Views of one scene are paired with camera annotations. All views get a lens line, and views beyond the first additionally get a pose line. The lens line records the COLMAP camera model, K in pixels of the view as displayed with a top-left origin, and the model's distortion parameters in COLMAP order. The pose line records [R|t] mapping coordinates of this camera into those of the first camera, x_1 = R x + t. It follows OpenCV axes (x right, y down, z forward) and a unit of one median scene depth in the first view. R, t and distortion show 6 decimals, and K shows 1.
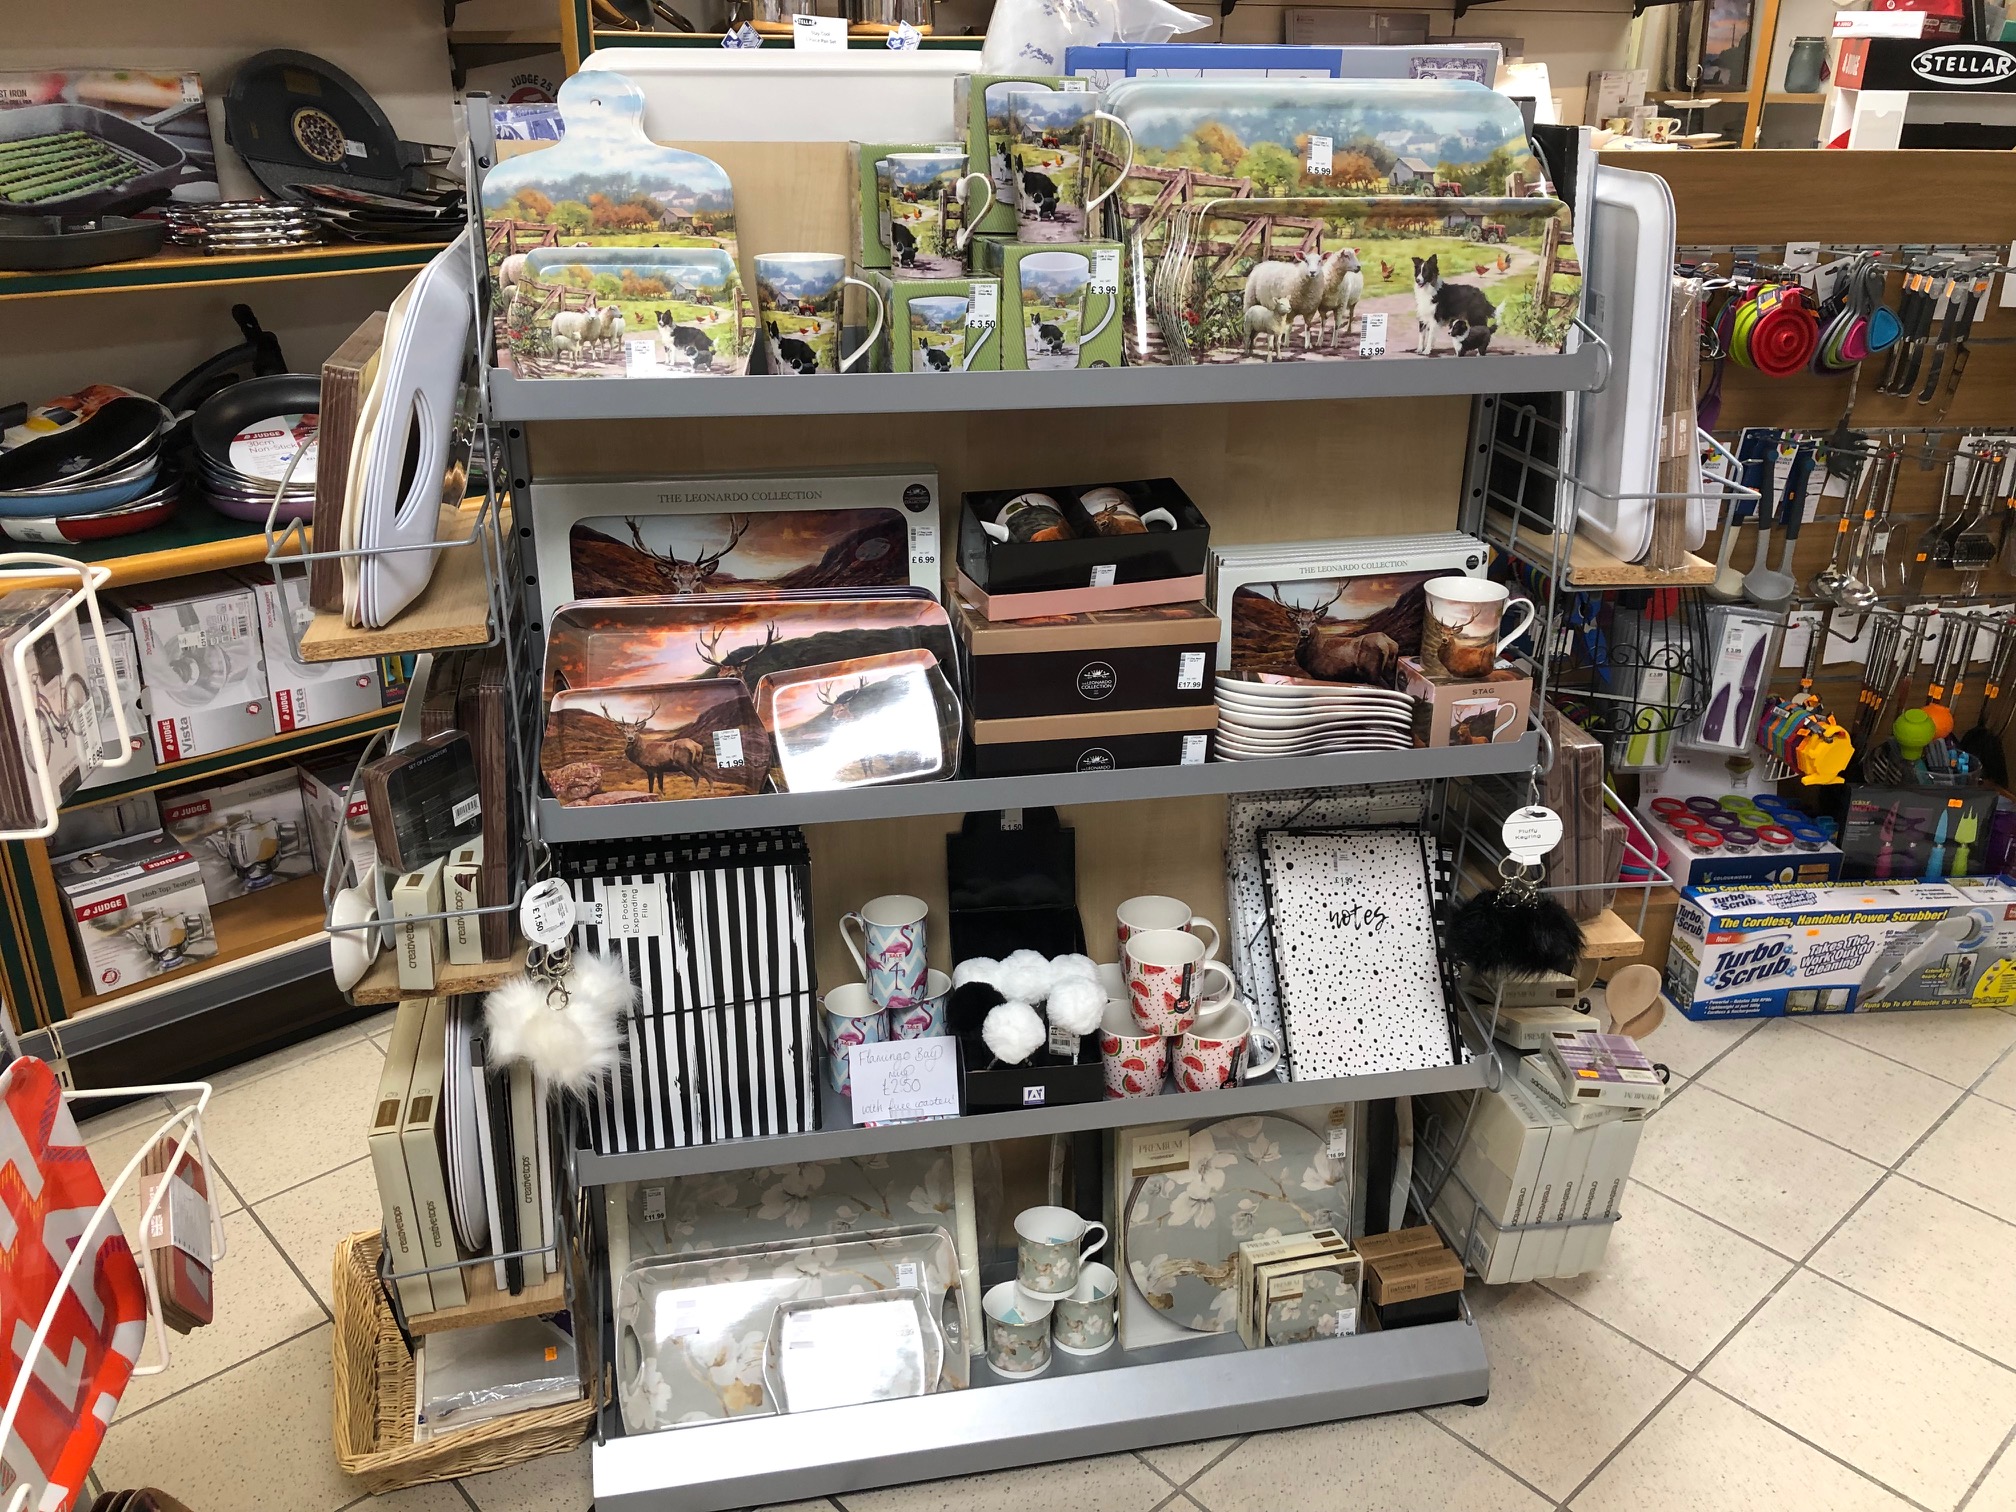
lens RADIAL K [[1681.4, 0, 1008.6], [0, 1681.4, 752.2], [0, 0, 1]] dist [-0.004393, -0.007068]
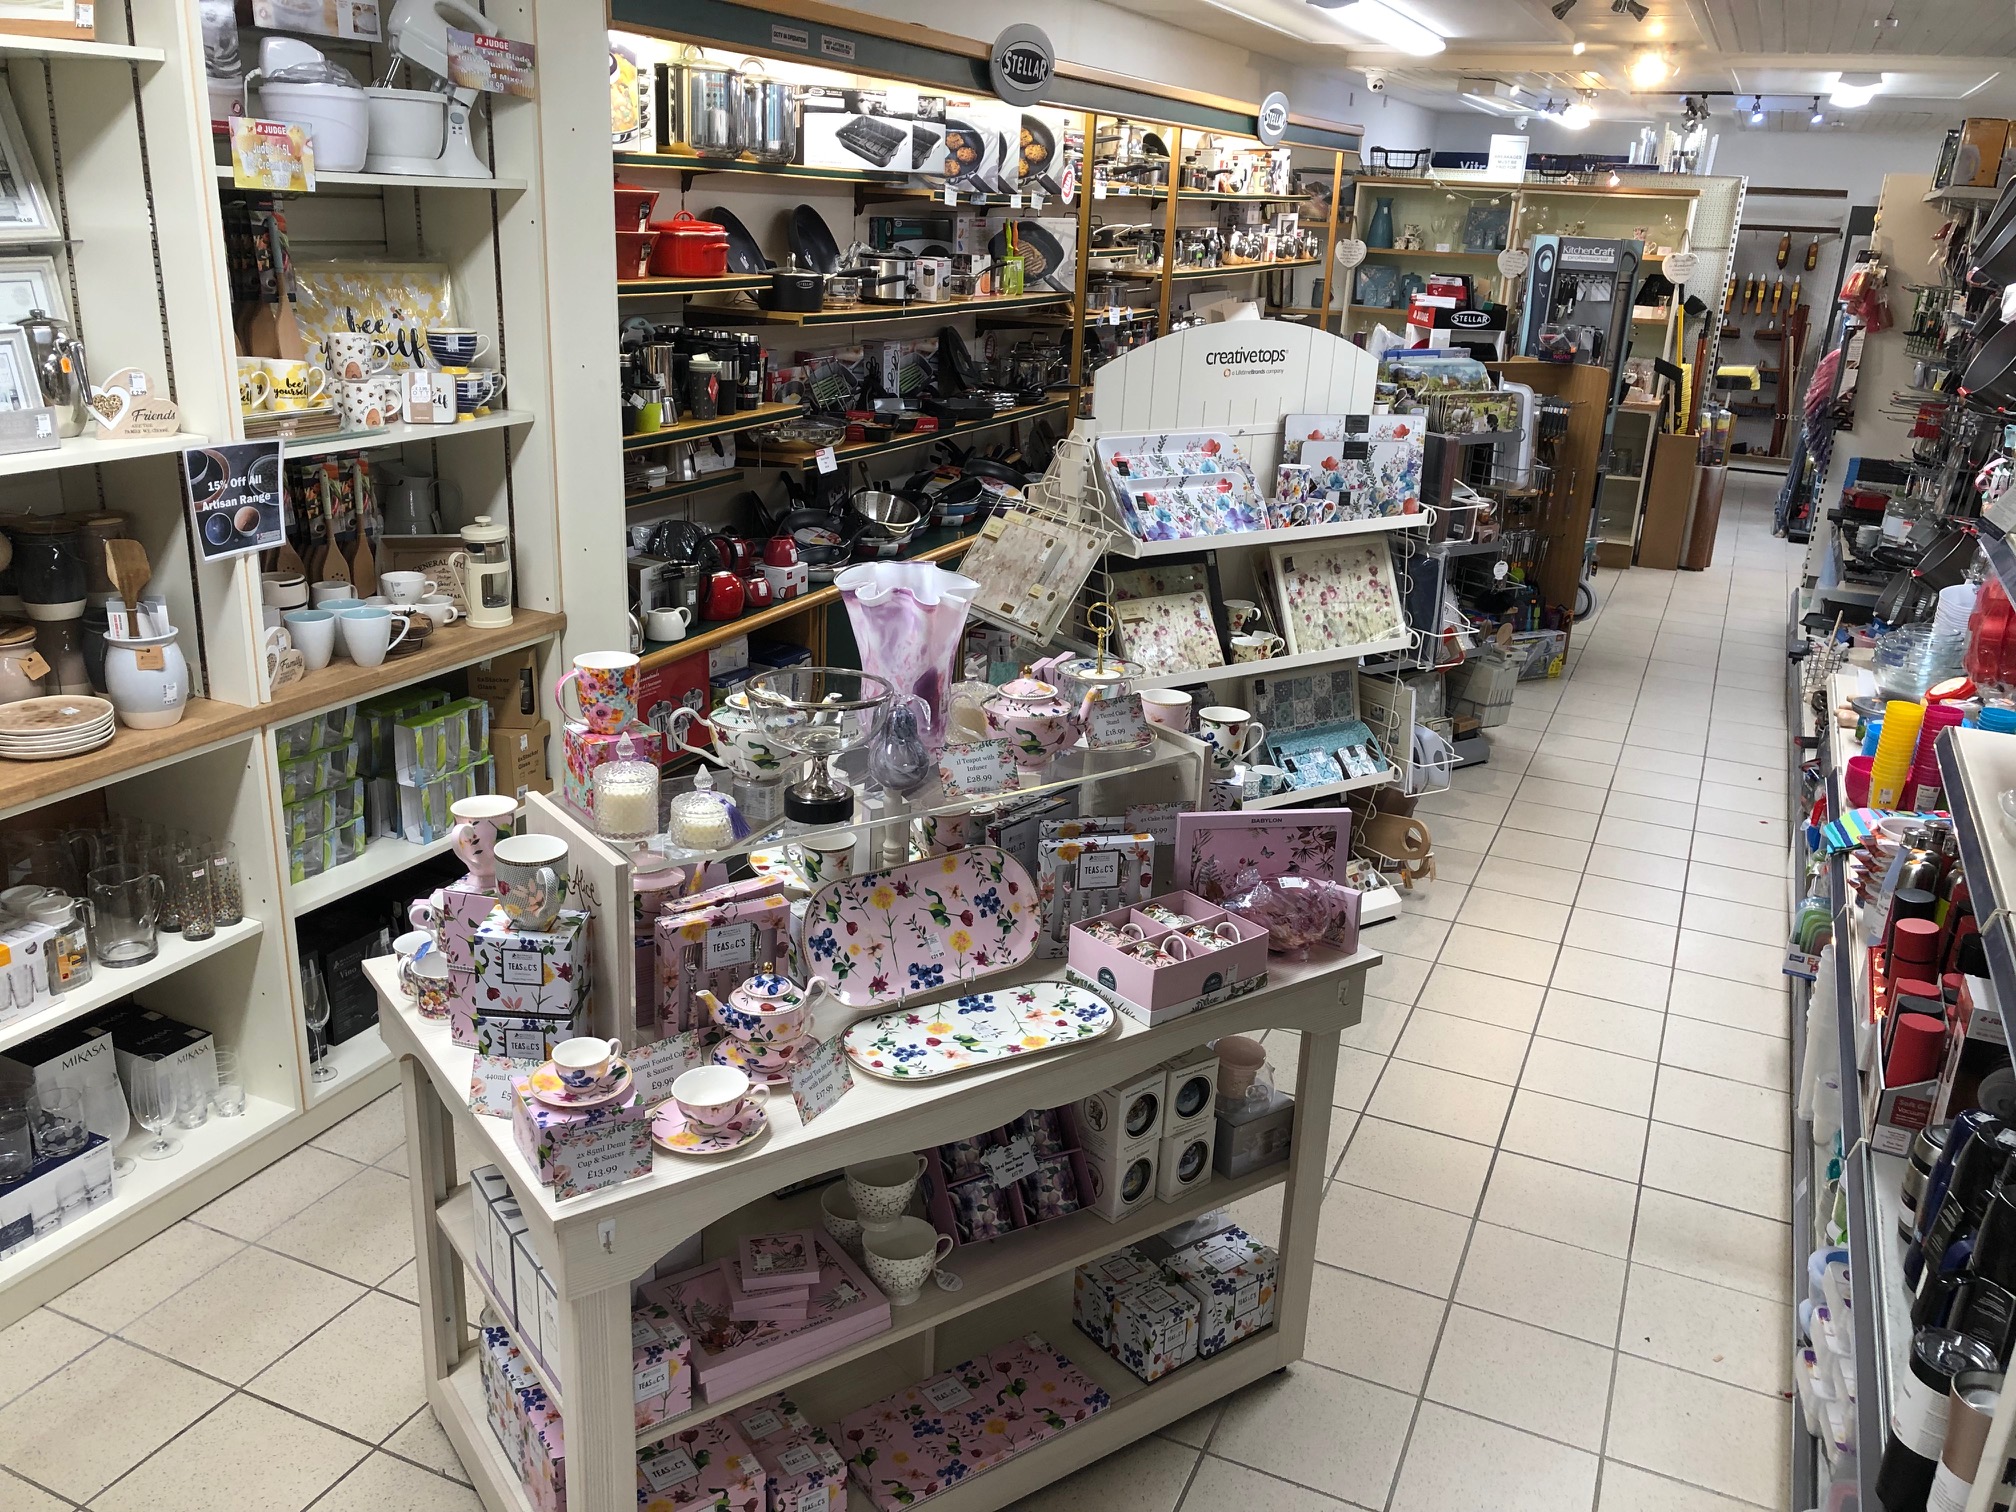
lens RADIAL K [[1681.4, 0, 1004.6], [0, 1681.4, 758.9], [0, 0, 1]] dist [-0.004393, -0.007068]
pose [[0.915302, -0.096201, 0.391111, -2.141142], [0.121451, 0.991780, -0.040281, 0.478708], [-0.384021, 0.084370, 0.919462, -1.866827]]
